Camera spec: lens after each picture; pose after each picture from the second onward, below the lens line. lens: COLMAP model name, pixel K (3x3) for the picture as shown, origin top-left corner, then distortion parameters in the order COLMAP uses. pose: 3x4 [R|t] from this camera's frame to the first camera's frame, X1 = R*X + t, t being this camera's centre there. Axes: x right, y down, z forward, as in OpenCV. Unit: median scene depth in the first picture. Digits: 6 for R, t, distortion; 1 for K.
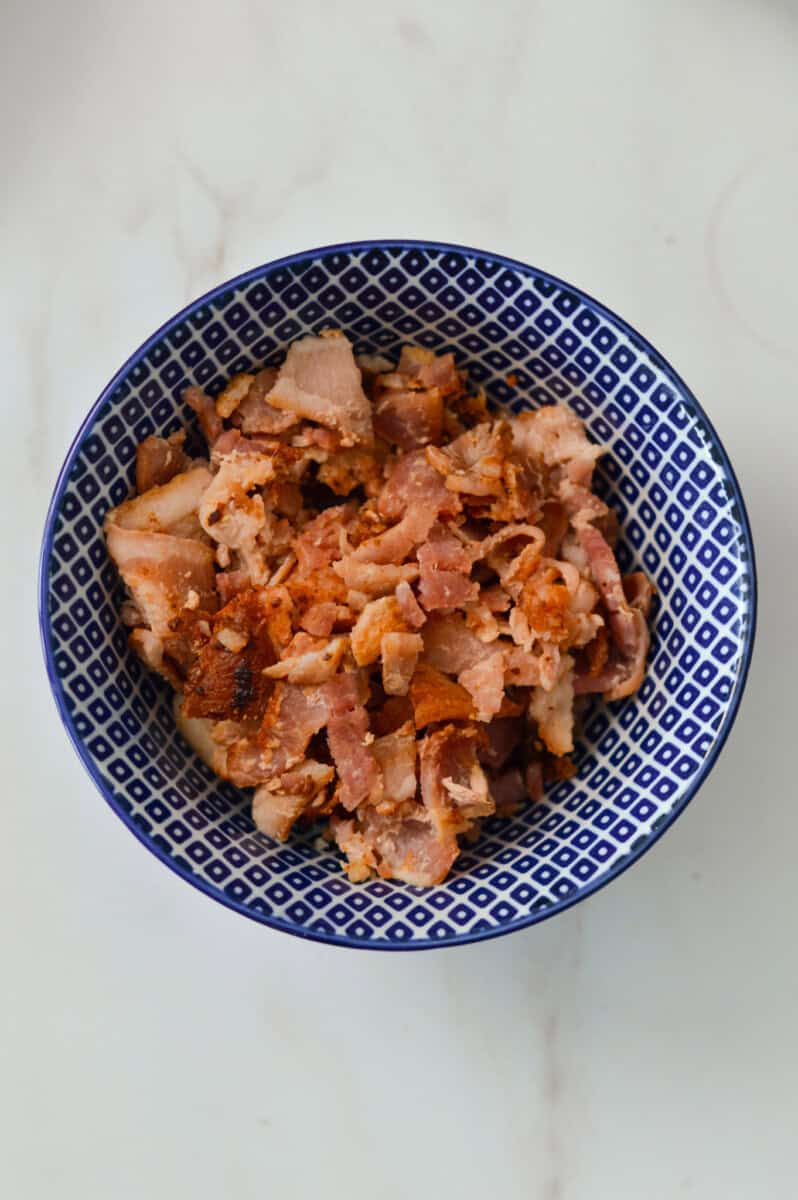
lens RADIAL K [[2708.1, 0, 399.0], [0, 2708.1, 599.1], [0, 0, 1]] dist [-0.119396, 0.000000]
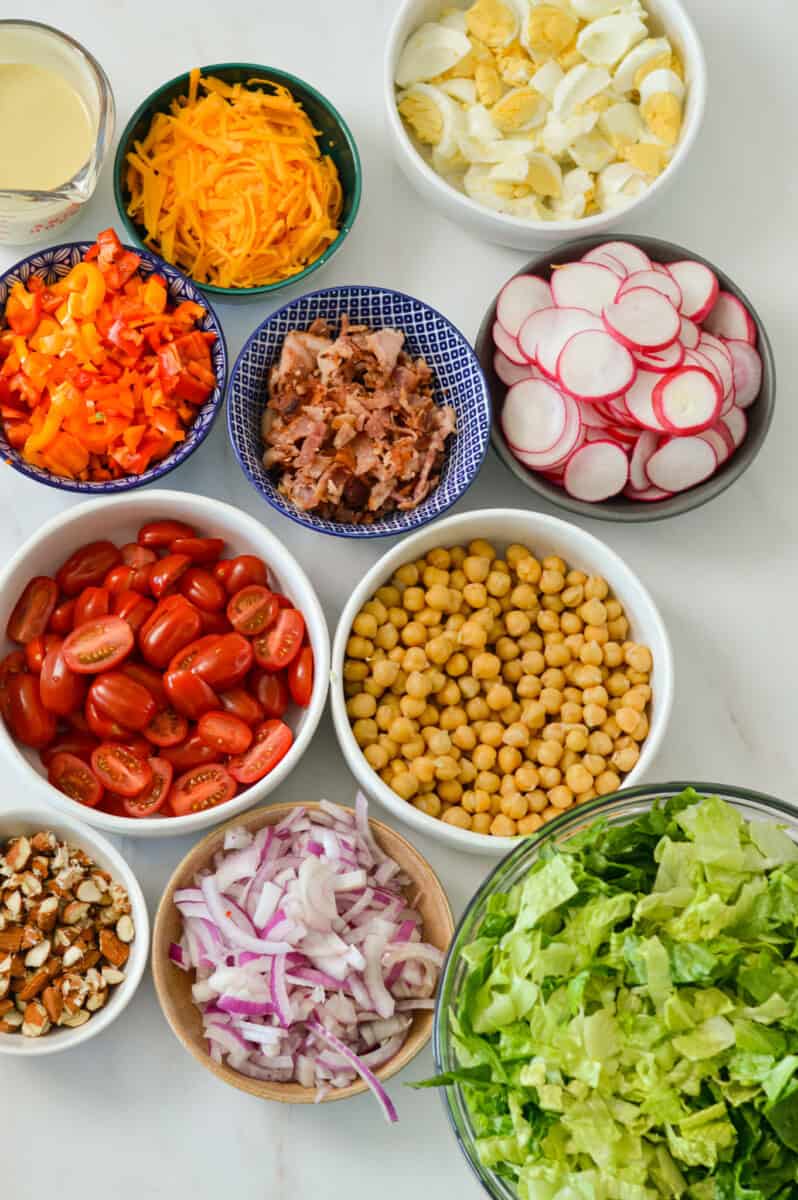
lens RADIAL K [[2708.1, 0, 398.7], [0, 2708.1, 600.4], [0, 0, 1]] dist [-0.119396, 0.000000]
pose [[0.788504, 0.602868, -0.121700, 0.459324], [-0.614980, 0.770349, -0.168412, 0.557186], [-0.007779, 0.207637, 0.978175, -1.553281]]
